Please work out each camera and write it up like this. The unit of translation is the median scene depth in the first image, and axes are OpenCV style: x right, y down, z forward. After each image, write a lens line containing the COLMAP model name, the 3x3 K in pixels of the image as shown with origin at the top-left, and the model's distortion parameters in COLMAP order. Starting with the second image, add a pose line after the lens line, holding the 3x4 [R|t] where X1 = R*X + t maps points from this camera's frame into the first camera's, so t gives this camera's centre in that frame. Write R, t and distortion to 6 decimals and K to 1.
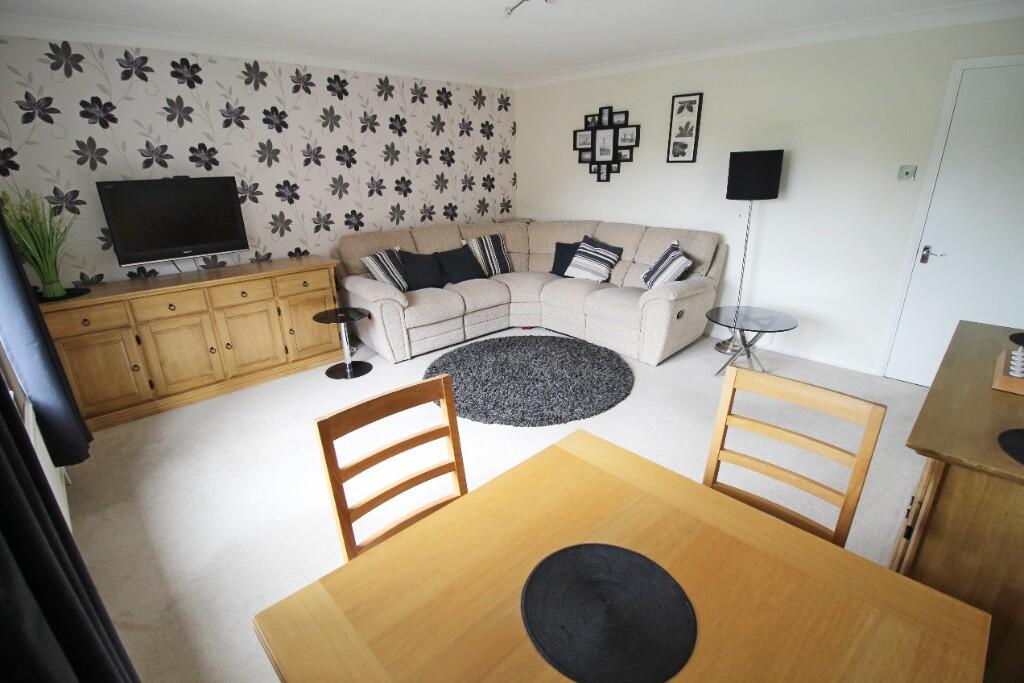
lens RADIAL K [[477.2, 0, 540.3], [0, 477.2, 344.5], [0, 0, 1]] dist [-0.001141, -0.010356]
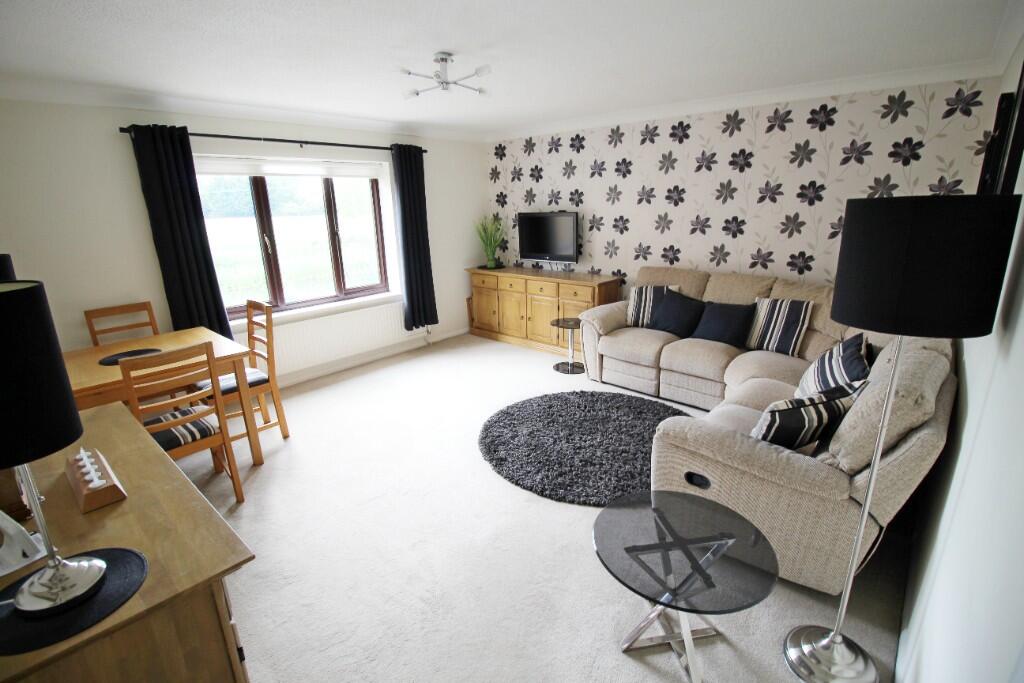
lens RADIAL K [[477.2, 0, 540.3], [0, 477.2, 344.5], [0, 0, 1]] dist [-0.001141, -0.010356]
pose [[0.073661, 0.286273, -0.955312, 0.730208], [-0.344468, 0.906262, 0.245013, -0.268367], [0.935904, 0.311027, 0.165368, 0.691306]]
